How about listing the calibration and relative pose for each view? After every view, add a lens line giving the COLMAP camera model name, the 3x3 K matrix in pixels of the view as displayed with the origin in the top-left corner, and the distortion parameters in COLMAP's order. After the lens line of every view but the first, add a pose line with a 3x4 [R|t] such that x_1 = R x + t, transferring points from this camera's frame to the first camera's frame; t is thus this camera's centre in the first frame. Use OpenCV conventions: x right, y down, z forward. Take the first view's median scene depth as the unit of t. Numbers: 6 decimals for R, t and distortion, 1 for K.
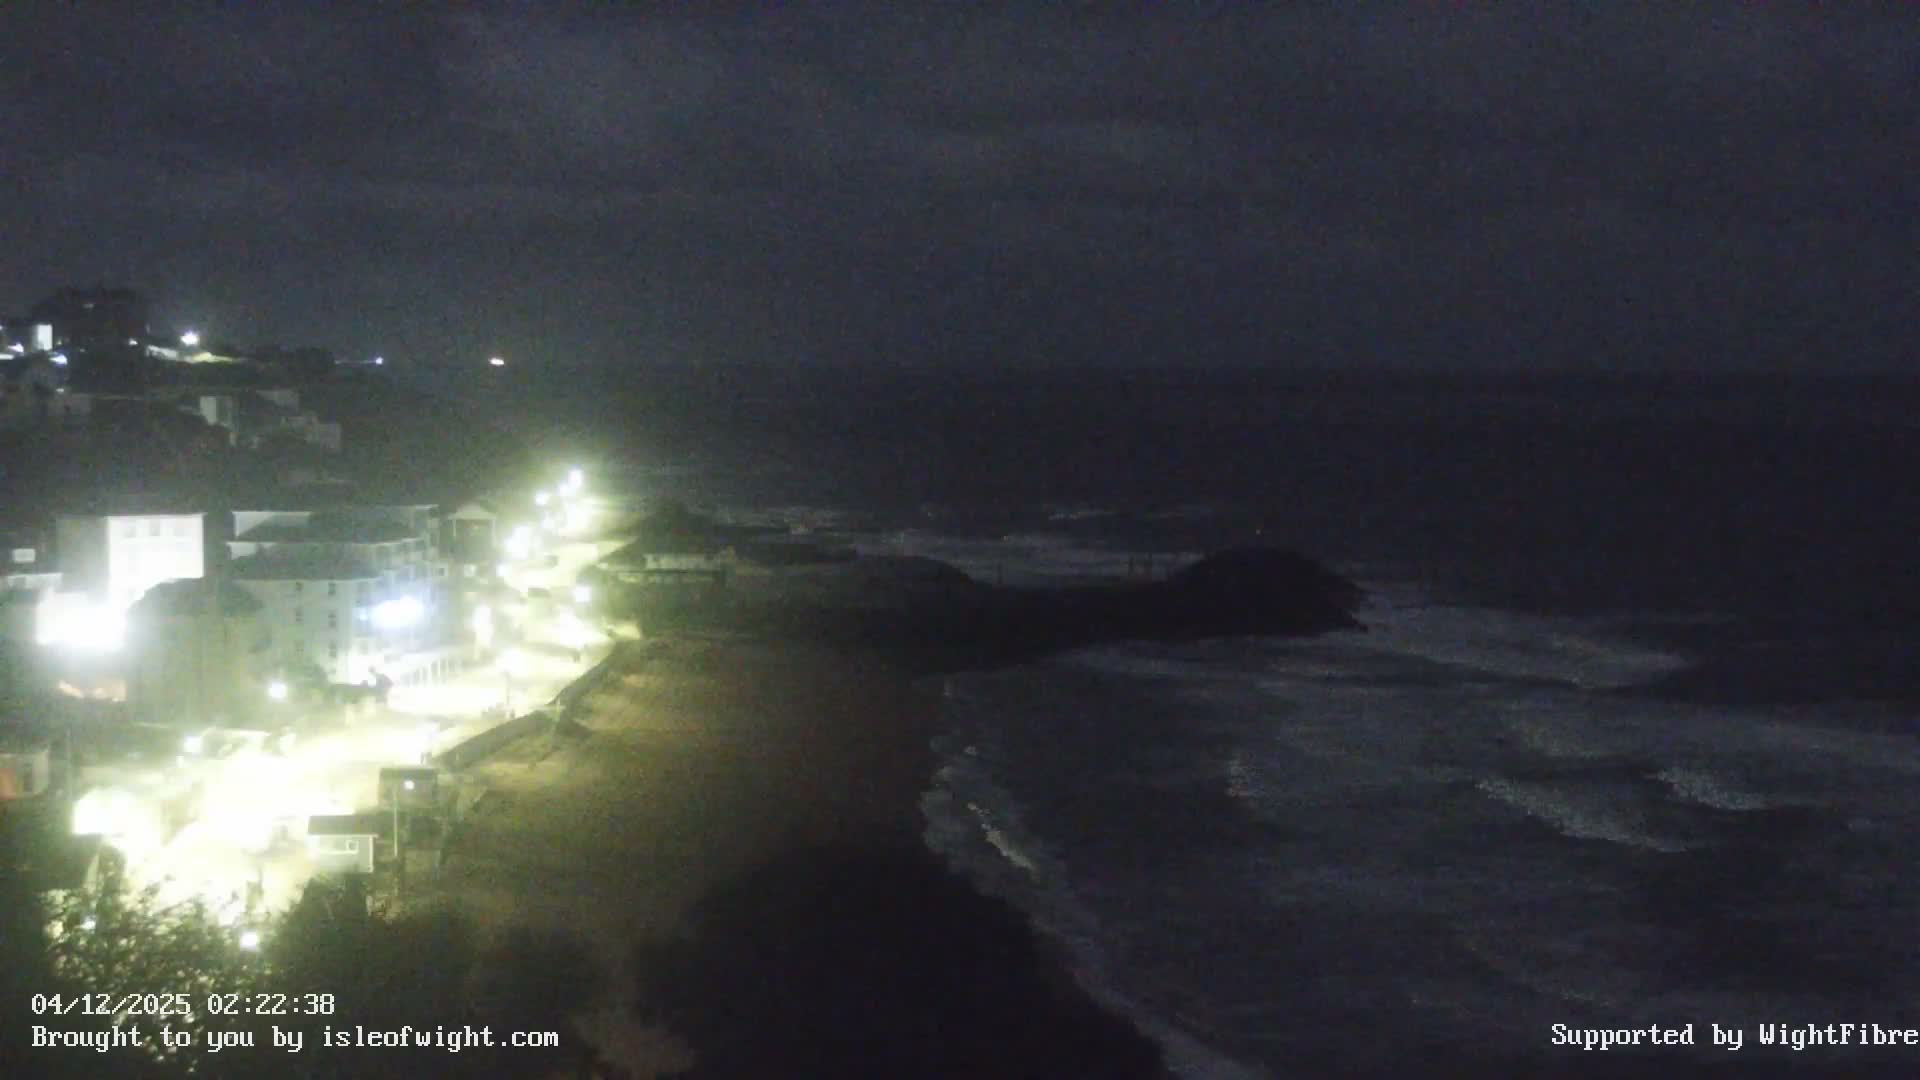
lens RADIAL K [[1607.6, 0, 975.6], [0, 1607.6, 538.3], [0, 0, 1]] dist [-0.011783, 0.018432]
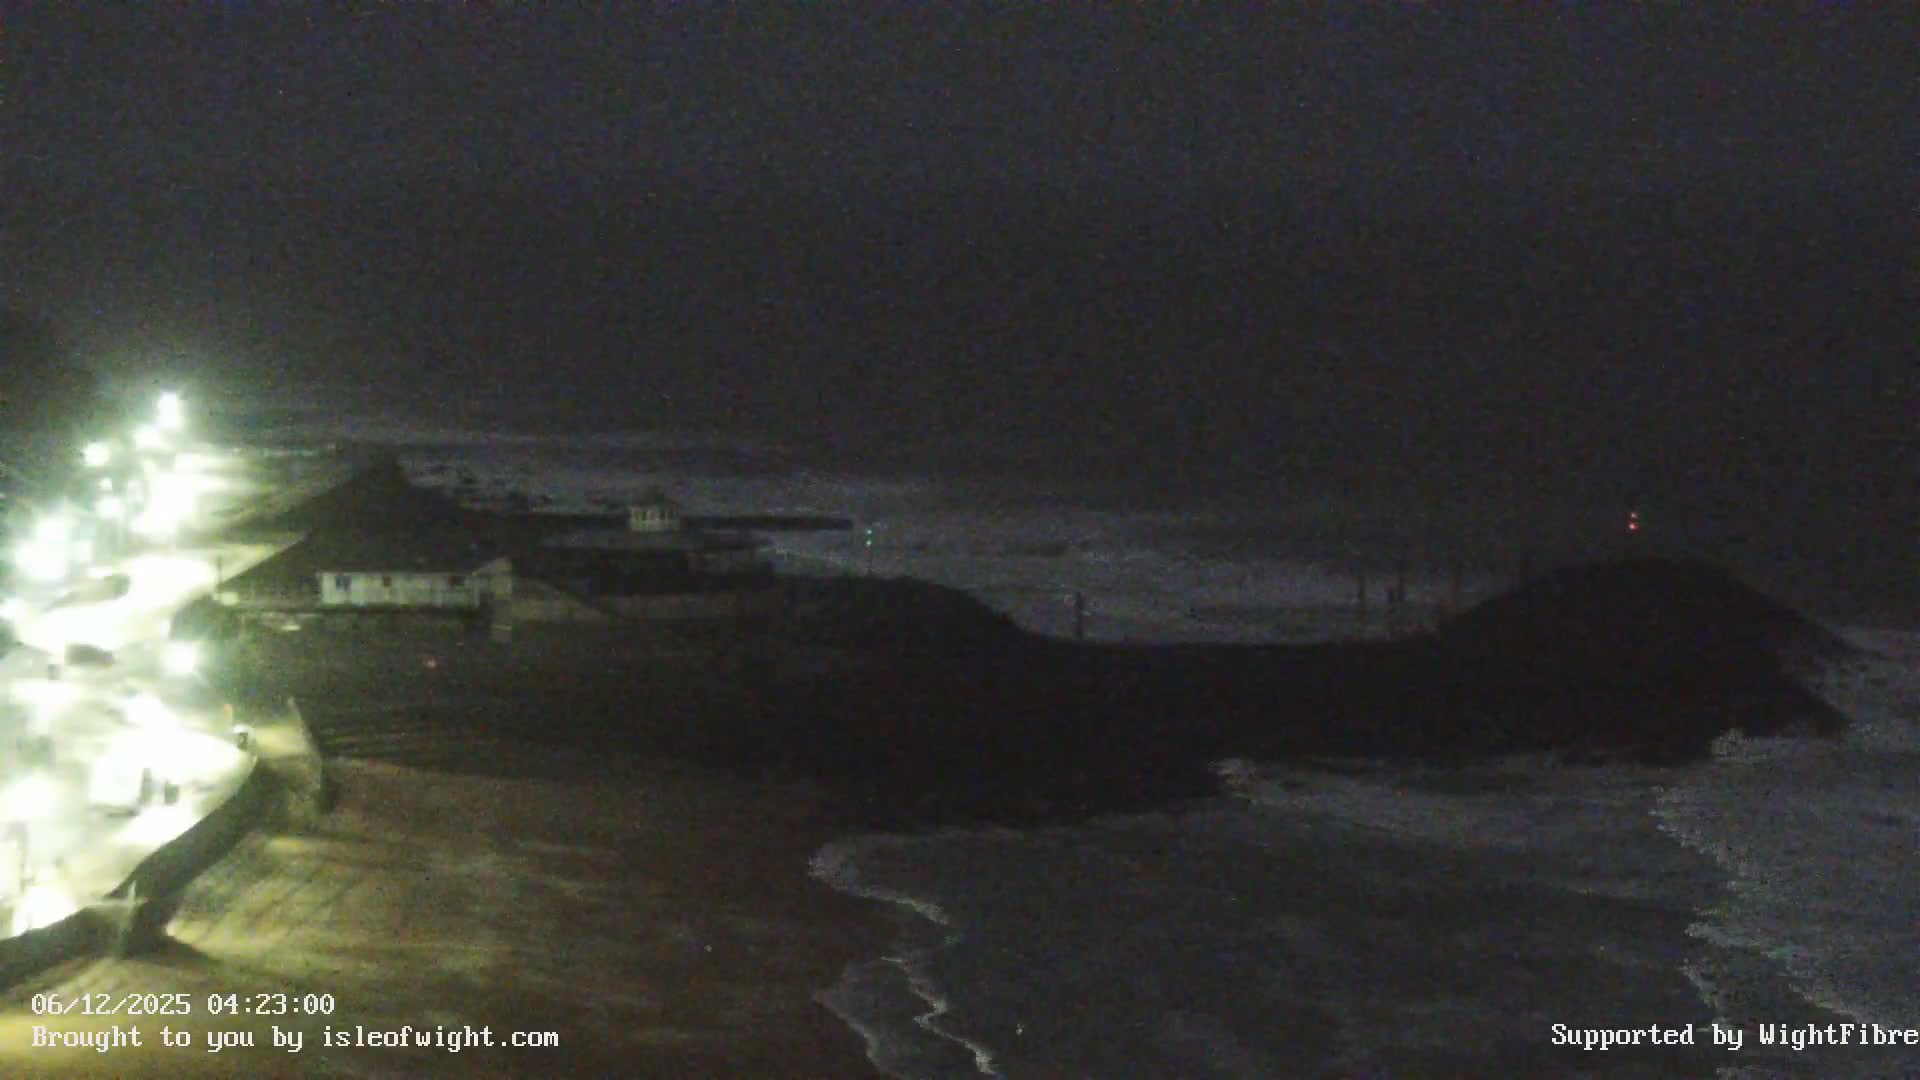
lens RADIAL K [[1607.6, 0, 962.3], [0, 1607.6, 528.3], [0, 0, 1]] dist [-0.011783, 0.018432]
pose [[0.999962, 0.000416, -0.008692, -0.014192], [-0.000471, 0.999980, -0.006339, -0.000134], [0.008689, 0.006343, 0.999942, 0.534513]]
